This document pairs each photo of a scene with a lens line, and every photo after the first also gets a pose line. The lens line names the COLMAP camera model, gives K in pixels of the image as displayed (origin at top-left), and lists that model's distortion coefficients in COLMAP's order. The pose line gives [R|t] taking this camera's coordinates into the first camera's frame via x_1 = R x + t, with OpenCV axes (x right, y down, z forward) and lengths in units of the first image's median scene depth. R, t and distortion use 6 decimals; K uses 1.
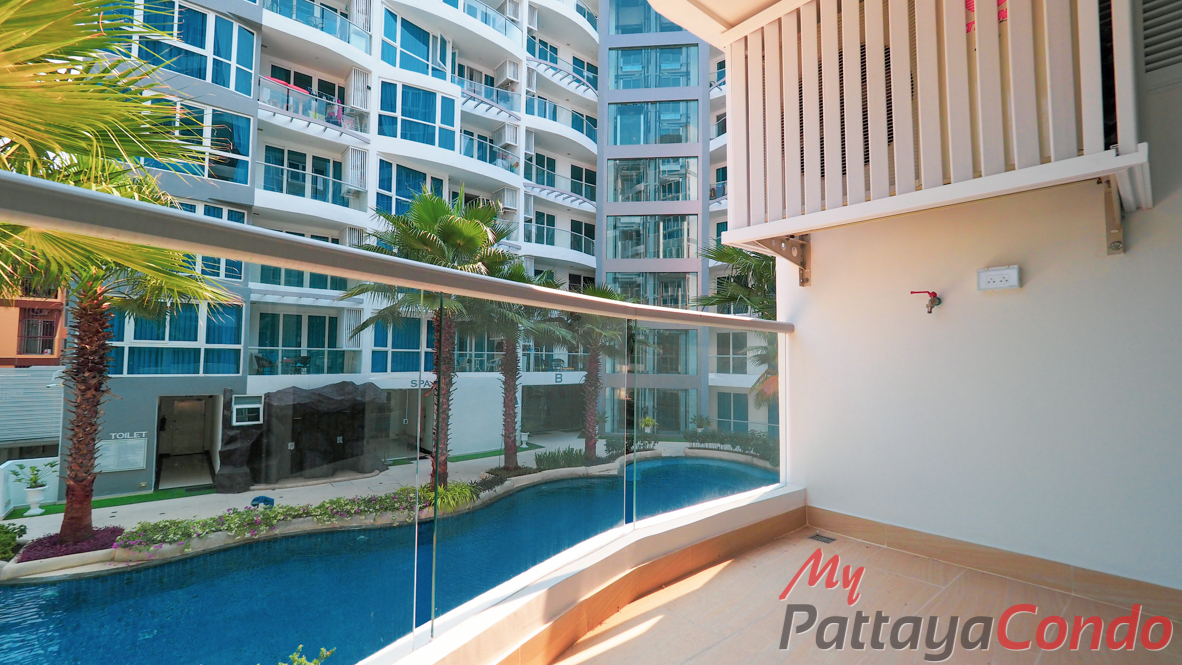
lens RADIAL K [[508.2, 0, 591.0], [0, 508.2, 332.5], [0, 0, 1]] dist [-0.000557, -0.000427]
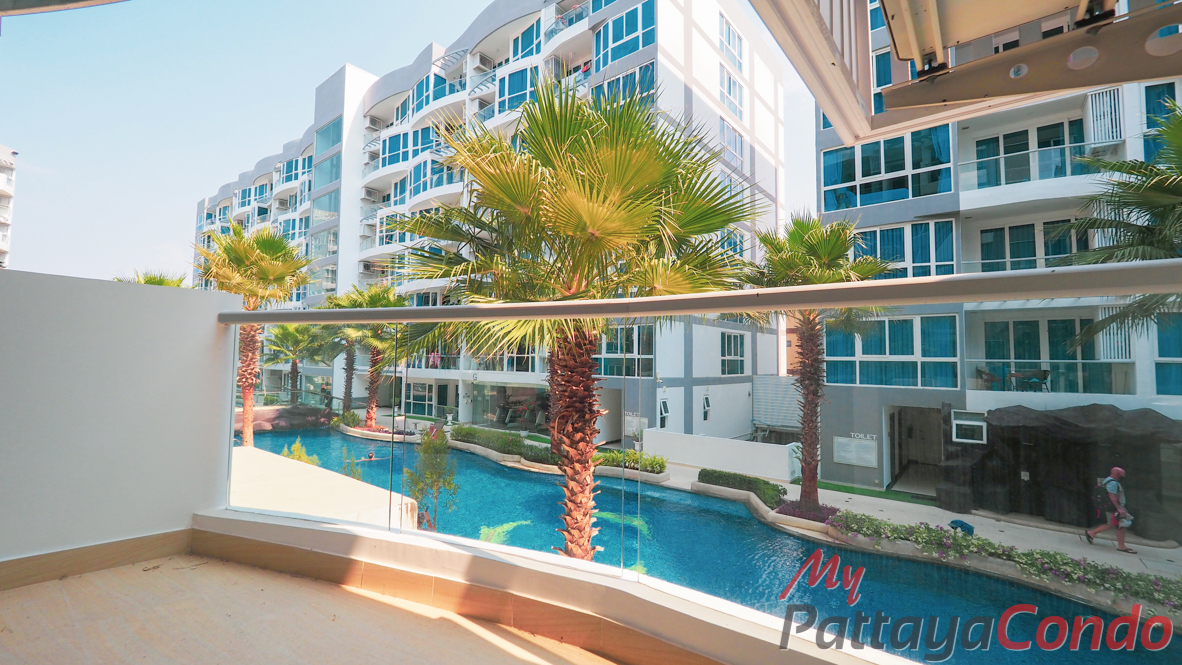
lens RADIAL K [[514.1, 0, 574.7], [0, 514.1, 329.9], [0, 0, 1]] dist [-0.003211, -0.000812]
pose [[0.183759, -0.069190, -0.980533, 0.133121], [0.037457, 0.997288, -0.063353, 0.006649], [0.982257, -0.025086, 0.185852, 0.115362]]
